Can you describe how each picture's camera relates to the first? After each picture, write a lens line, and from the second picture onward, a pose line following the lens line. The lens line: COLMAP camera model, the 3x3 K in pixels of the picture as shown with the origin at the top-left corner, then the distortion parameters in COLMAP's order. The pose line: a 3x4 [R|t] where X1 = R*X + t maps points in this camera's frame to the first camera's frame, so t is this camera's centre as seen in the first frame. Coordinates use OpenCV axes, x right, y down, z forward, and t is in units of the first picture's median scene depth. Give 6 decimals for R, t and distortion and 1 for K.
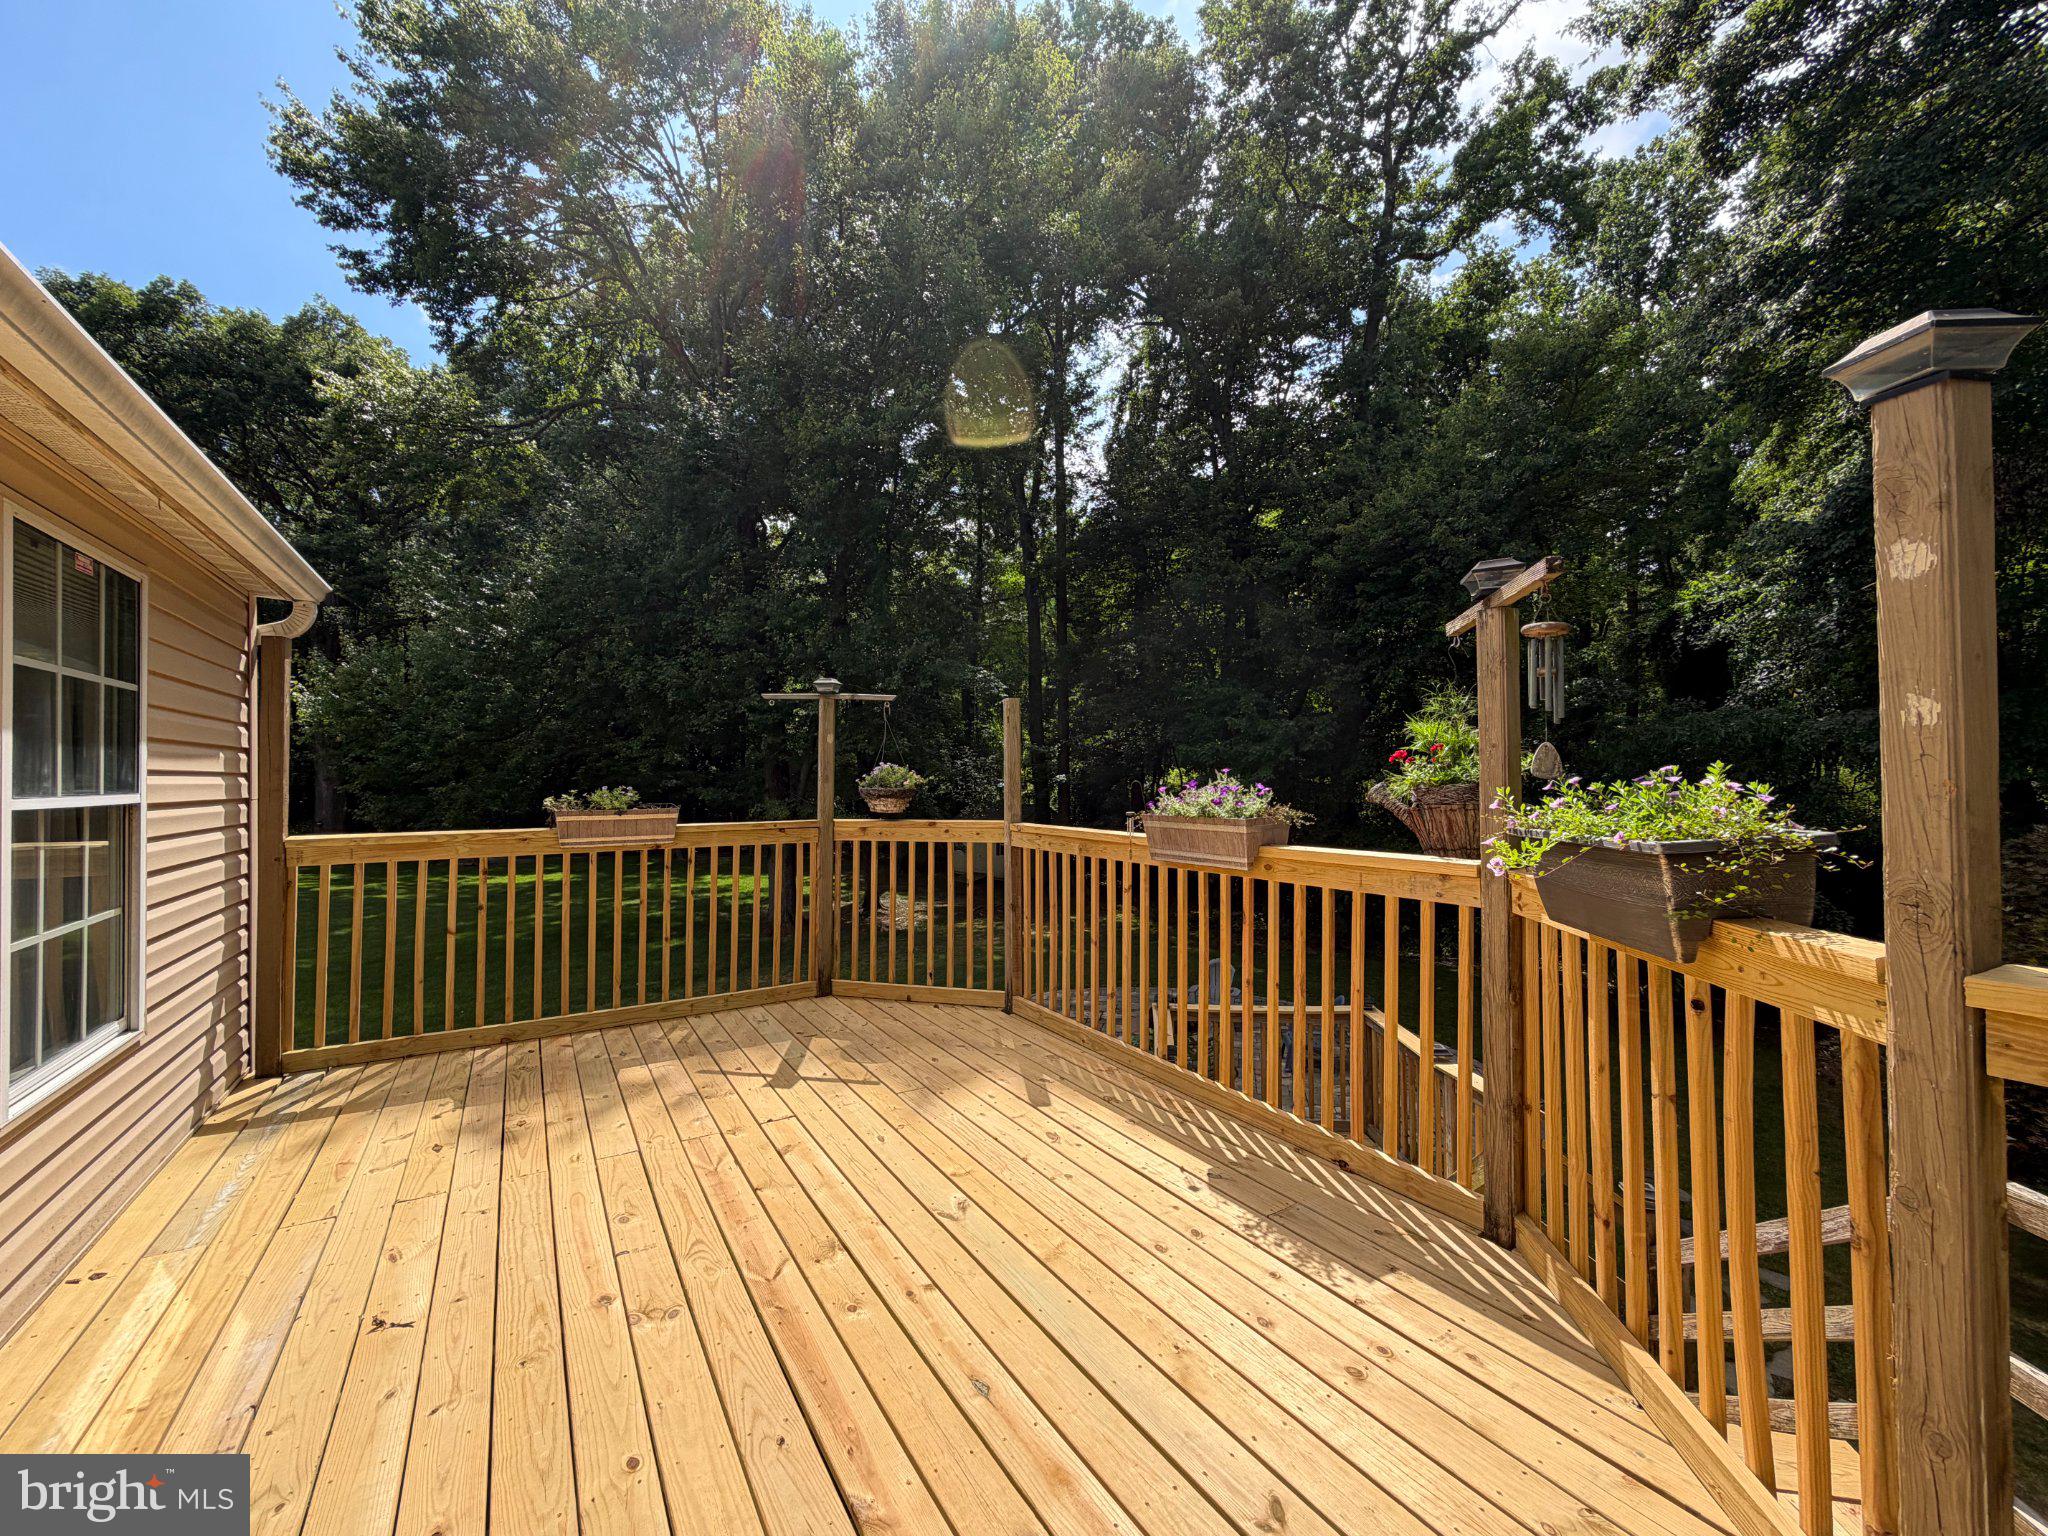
lens RADIAL K [[808.7, 0, 1021.0], [0, 808.7, 766.9], [0, 0, 1]] dist [-0.003497, 0.001543]
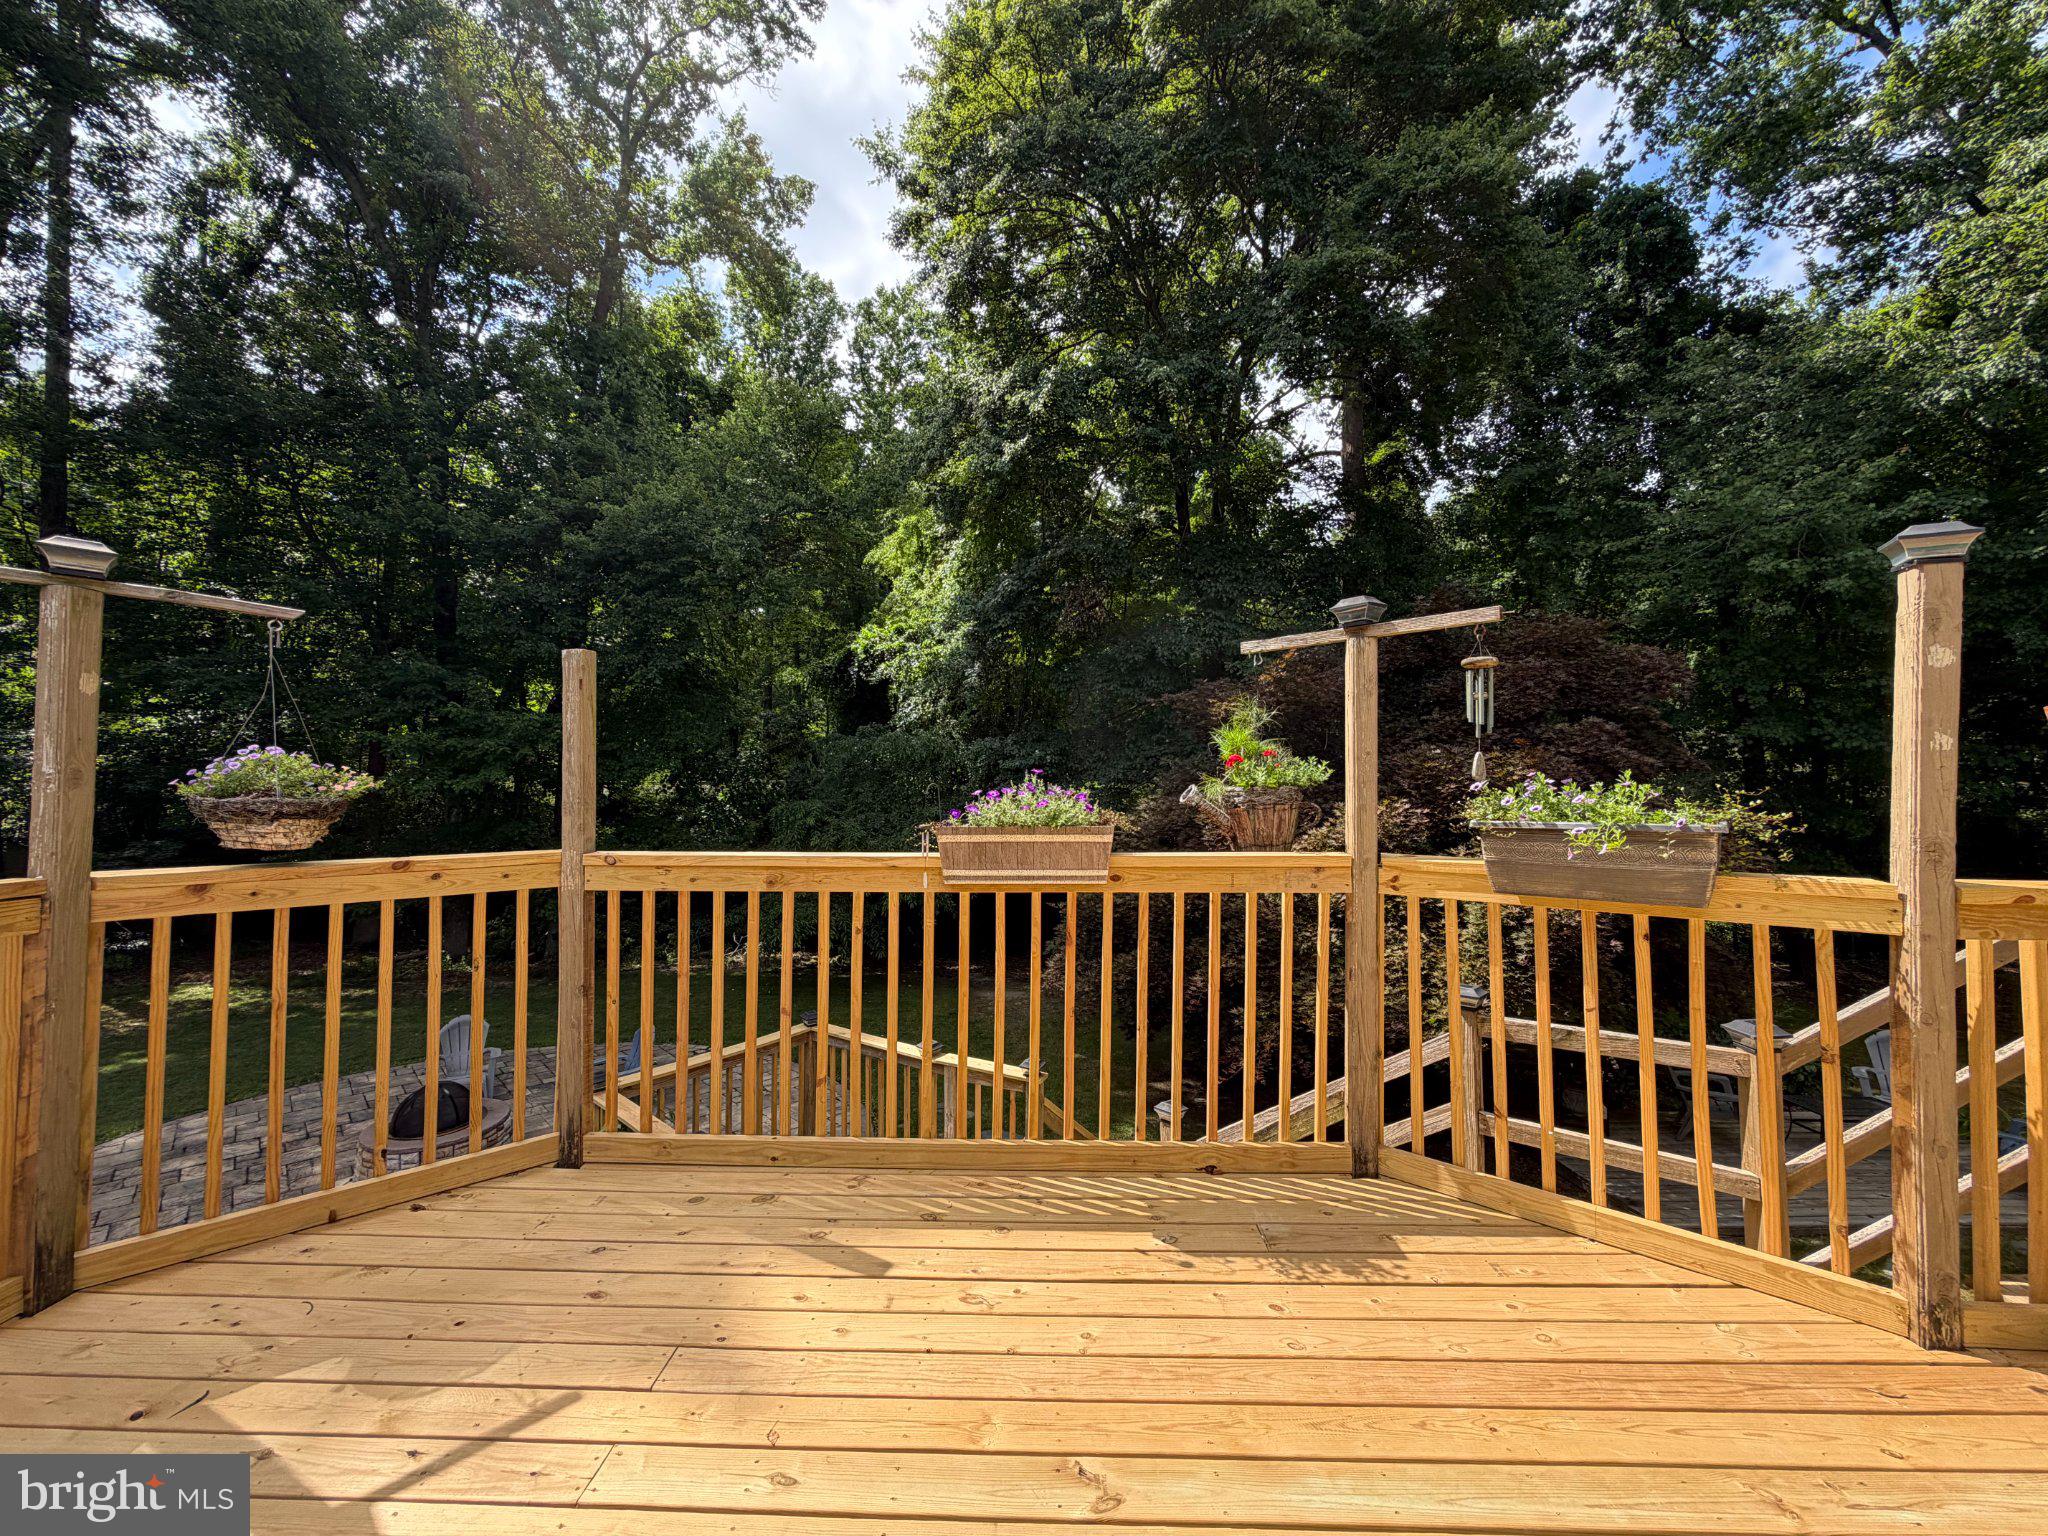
lens RADIAL K [[808.7, 0, 1040.6], [0, 808.7, 770.2], [0, 0, 1]] dist [-0.003497, 0.001543]
pose [[0.555682, 0.018305, 0.831193, -0.312332], [-0.013915, 0.999822, -0.012716, 0.009103], [-0.831278, -0.004500, 0.555838, 0.353409]]
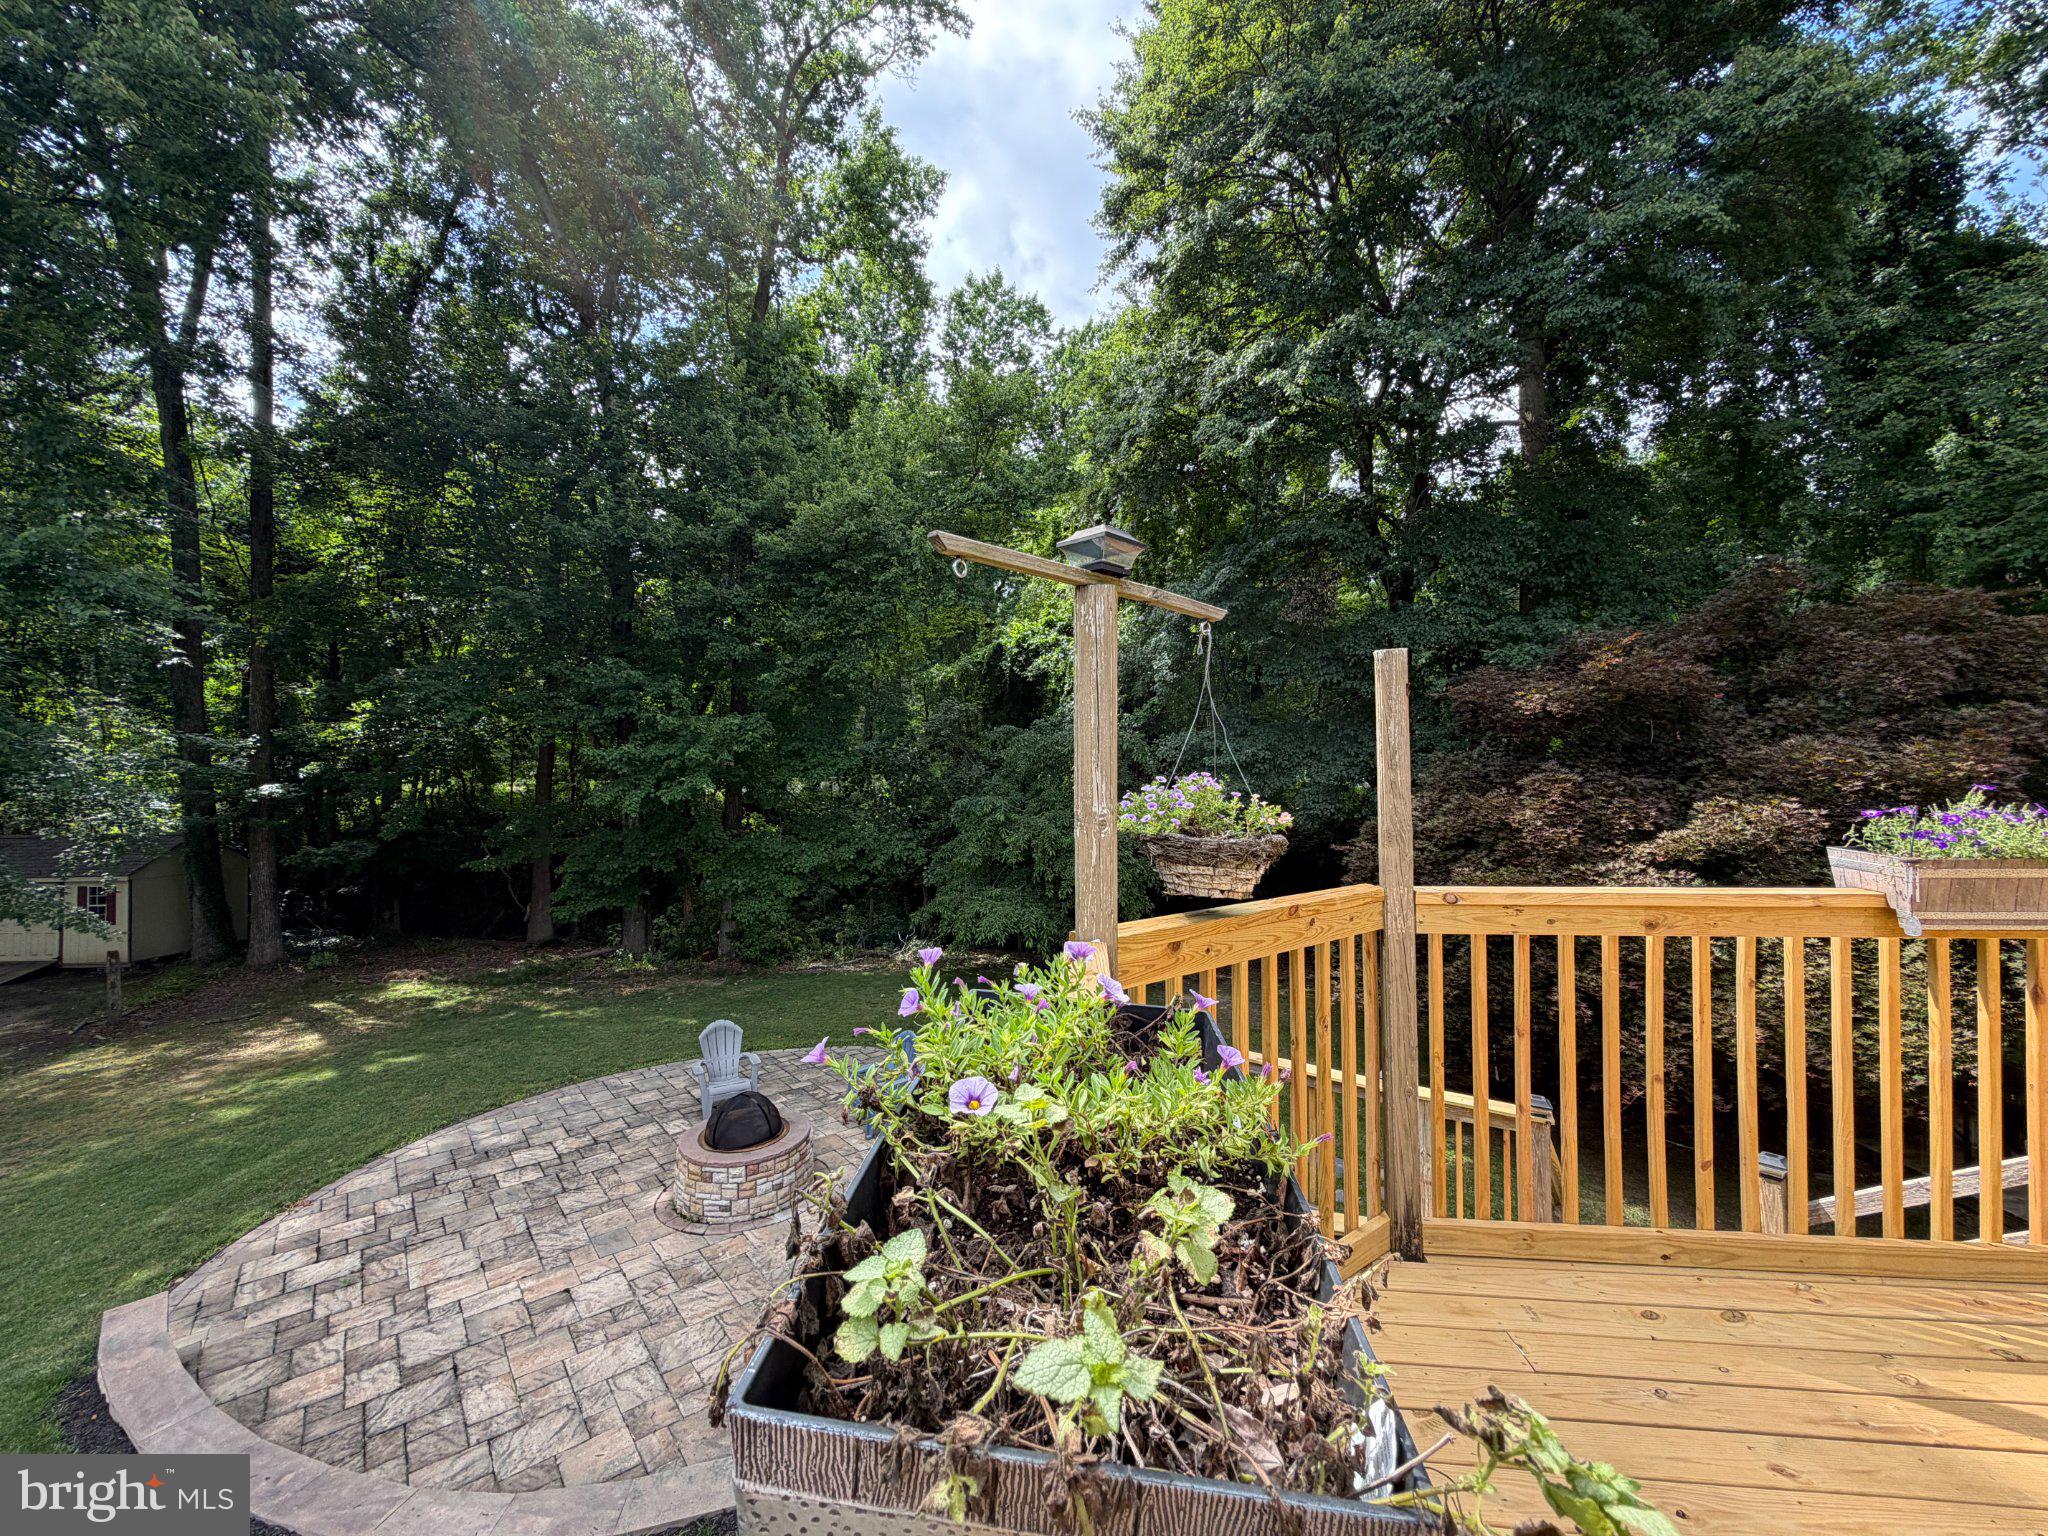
lens RADIAL K [[808.7, 0, 1013.0], [0, 808.7, 764.8], [0, 0, 1]] dist [-0.003497, 0.001543]
pose [[0.615313, 0.007796, 0.788244, -0.751297], [-0.002908, 0.999967, -0.007620, -0.018161], [-0.788277, 0.002396, 0.615315, 1.245294]]
